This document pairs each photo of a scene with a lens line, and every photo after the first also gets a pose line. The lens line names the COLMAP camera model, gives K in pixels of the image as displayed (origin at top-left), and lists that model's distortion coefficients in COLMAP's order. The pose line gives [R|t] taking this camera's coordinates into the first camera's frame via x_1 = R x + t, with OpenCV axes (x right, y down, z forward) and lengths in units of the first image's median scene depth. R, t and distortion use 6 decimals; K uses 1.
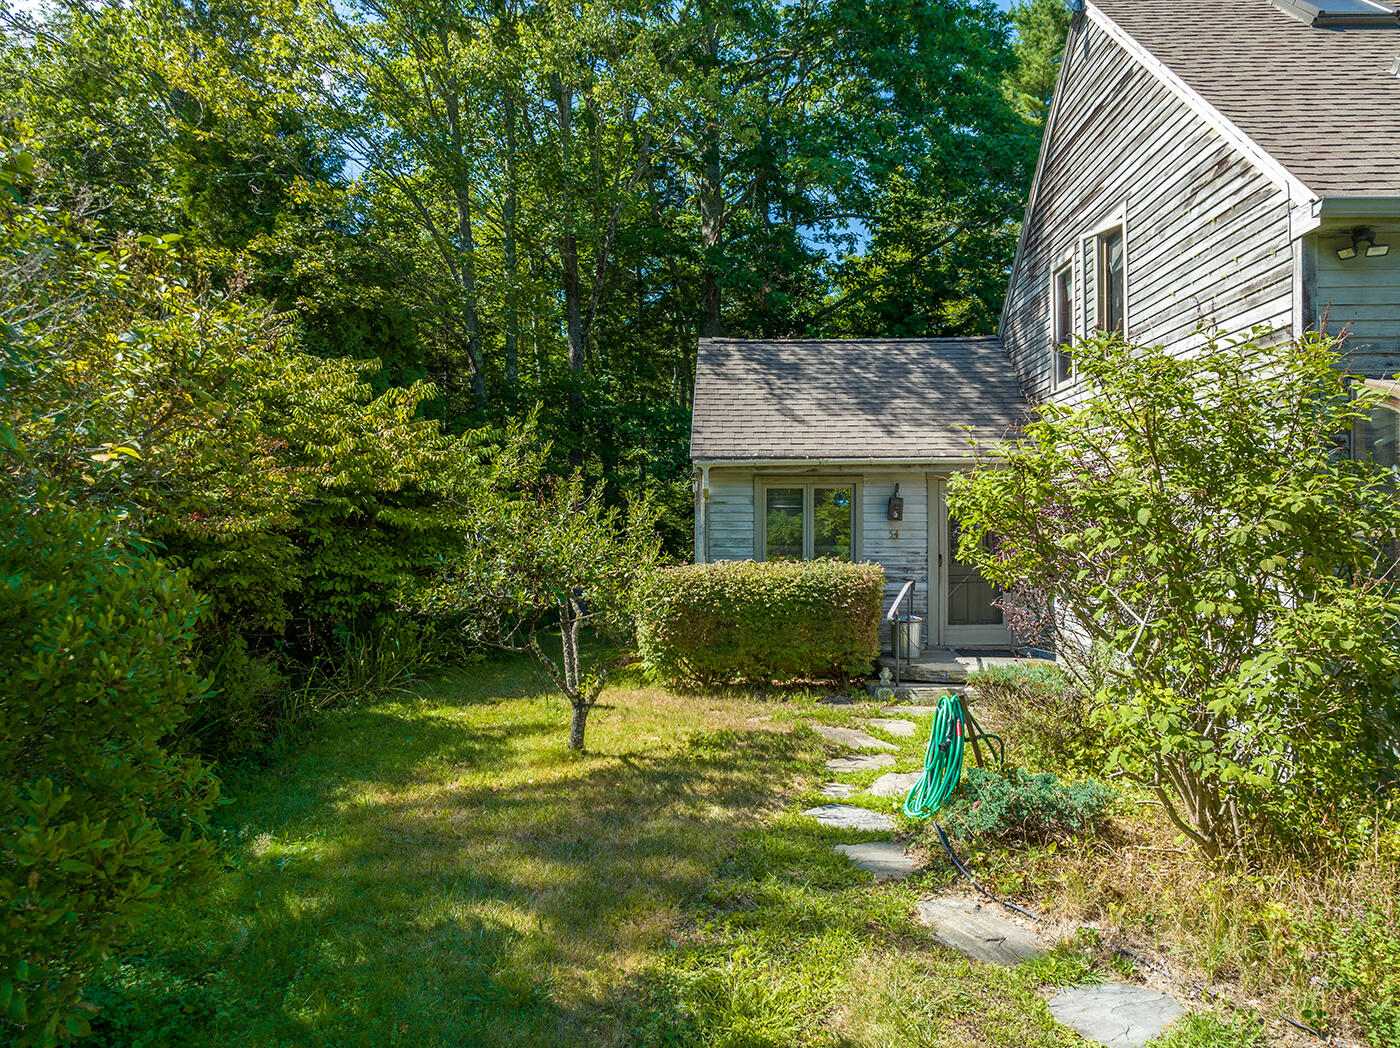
lens RADIAL K [[990.9, 0, 699.2], [0, 990.9, 519.5], [0, 0, 1]] dist [-0.012065, 0.002258]
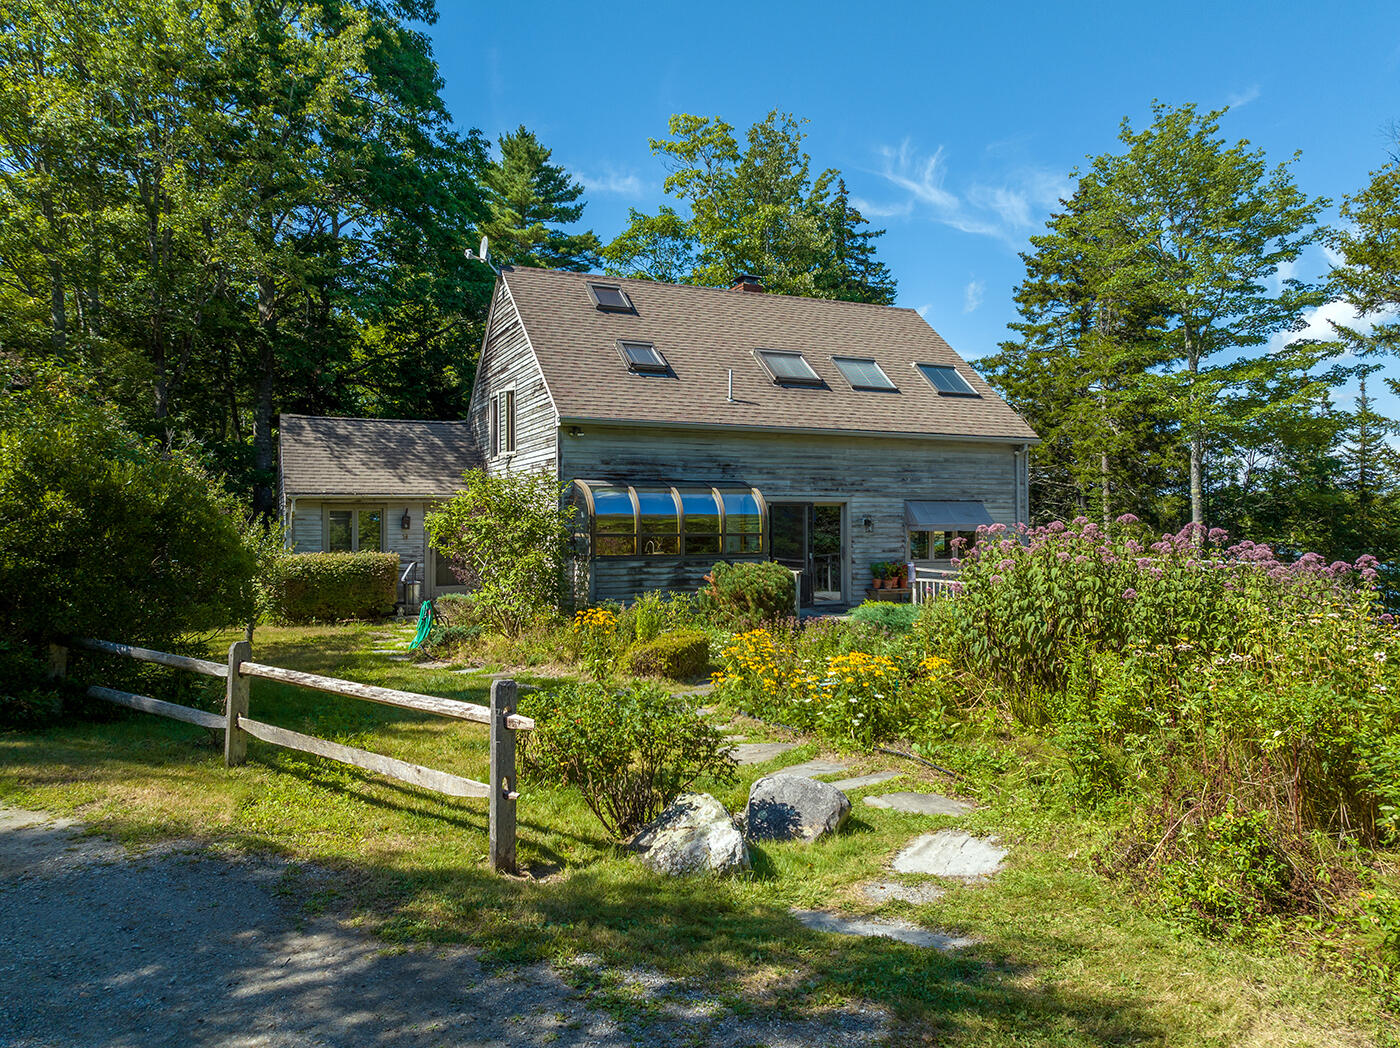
lens RADIAL K [[990.9, 0, 690.5], [0, 990.9, 510.0], [0, 0, 1]] dist [-0.012065, 0.002258]
pose [[0.892196, 0.004395, 0.451627, -0.154830], [0.000951, 0.999932, -0.011610, -0.012905], [-0.451647, 0.010788, 0.892132, -0.844796]]
